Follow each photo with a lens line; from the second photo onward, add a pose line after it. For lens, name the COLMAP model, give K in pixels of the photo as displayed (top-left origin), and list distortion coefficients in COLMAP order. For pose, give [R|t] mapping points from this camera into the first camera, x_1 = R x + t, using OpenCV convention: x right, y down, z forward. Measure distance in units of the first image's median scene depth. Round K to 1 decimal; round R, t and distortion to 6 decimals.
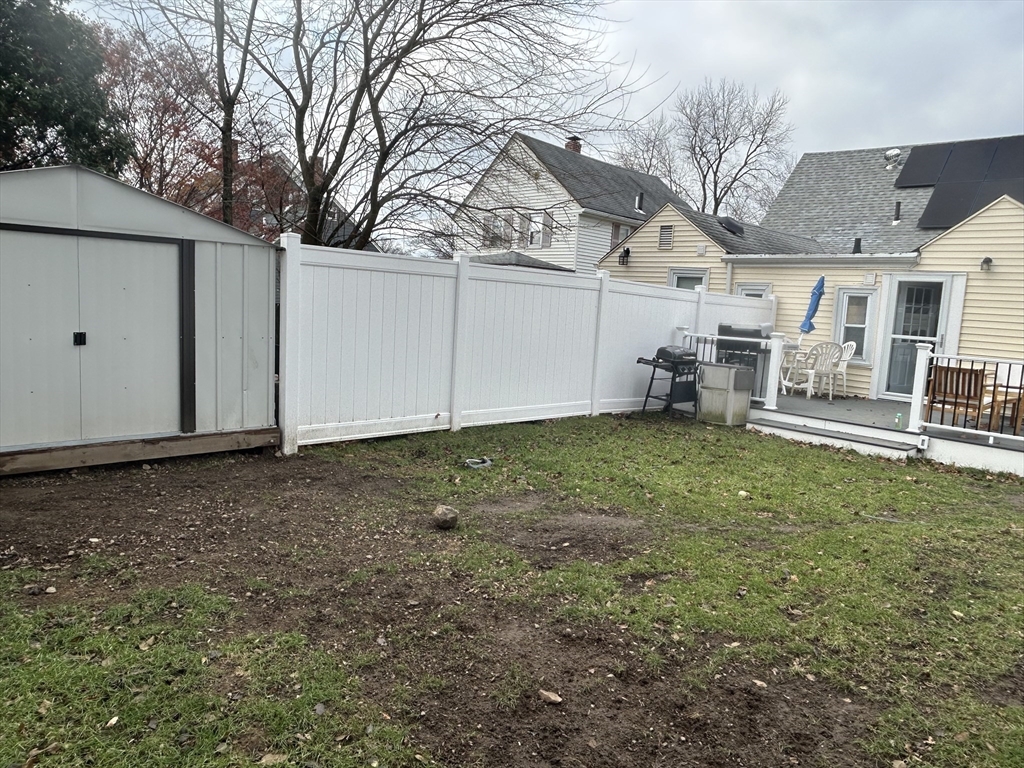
lens RADIAL K [[709.8, 0, 512.0], [0, 709.8, 378.5], [0, 0, 1]] dist [0.004660, -0.011137]
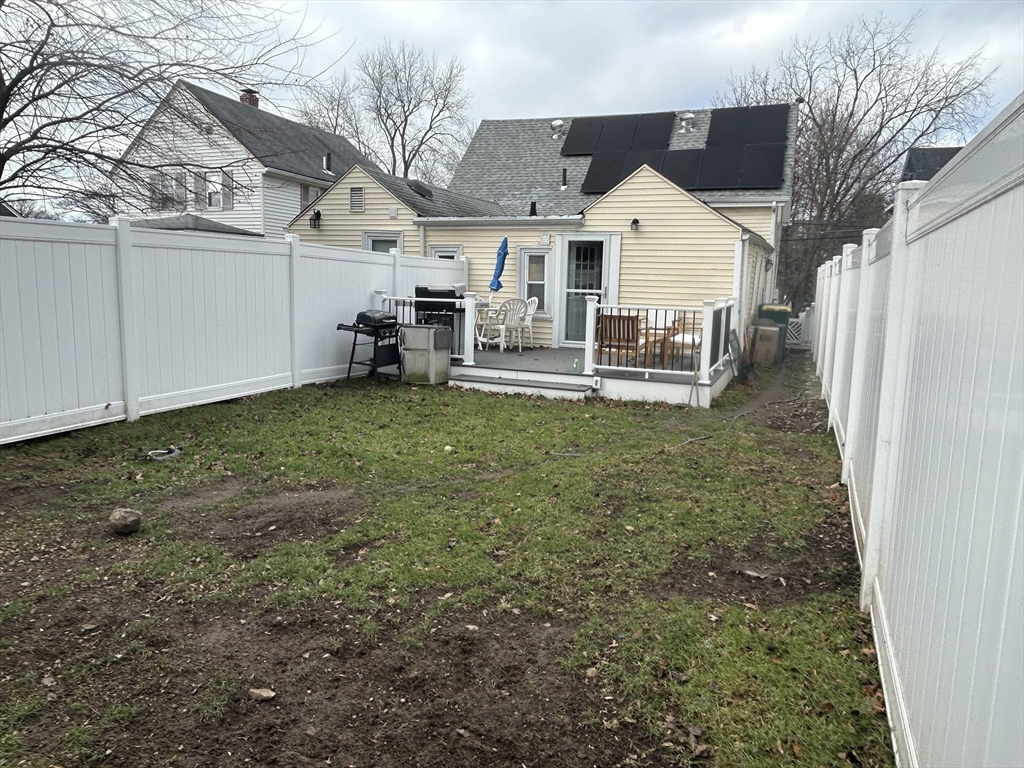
lens RADIAL K [[709.8, 0, 512.3], [0, 709.8, 377.2], [0, 0, 1]] dist [0.004660, -0.011137]
pose [[0.915482, -0.092270, 0.391636, 0.009867], [0.073262, 0.995306, 0.063239, -0.000961], [-0.395633, -0.029202, 0.917944, 0.008038]]
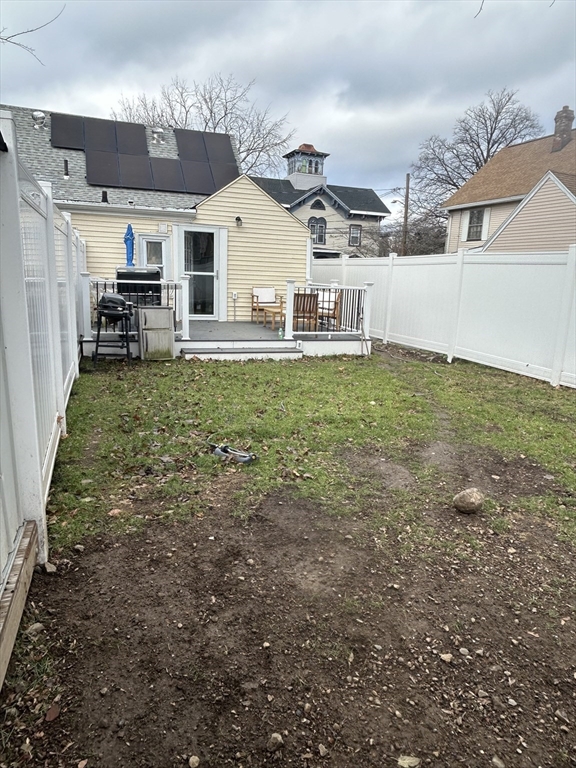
lens RADIAL K [[532.4, 0, 293.0], [0, 532.4, 387.5], [0, 0, 1]] dist [0.004660, -0.011137]
pose [[0.405569, -0.234239, 0.883542, -0.448940], [0.083763, 0.972065, 0.219258, -0.071756], [-0.910218, -0.014916, 0.413860, 0.535979]]
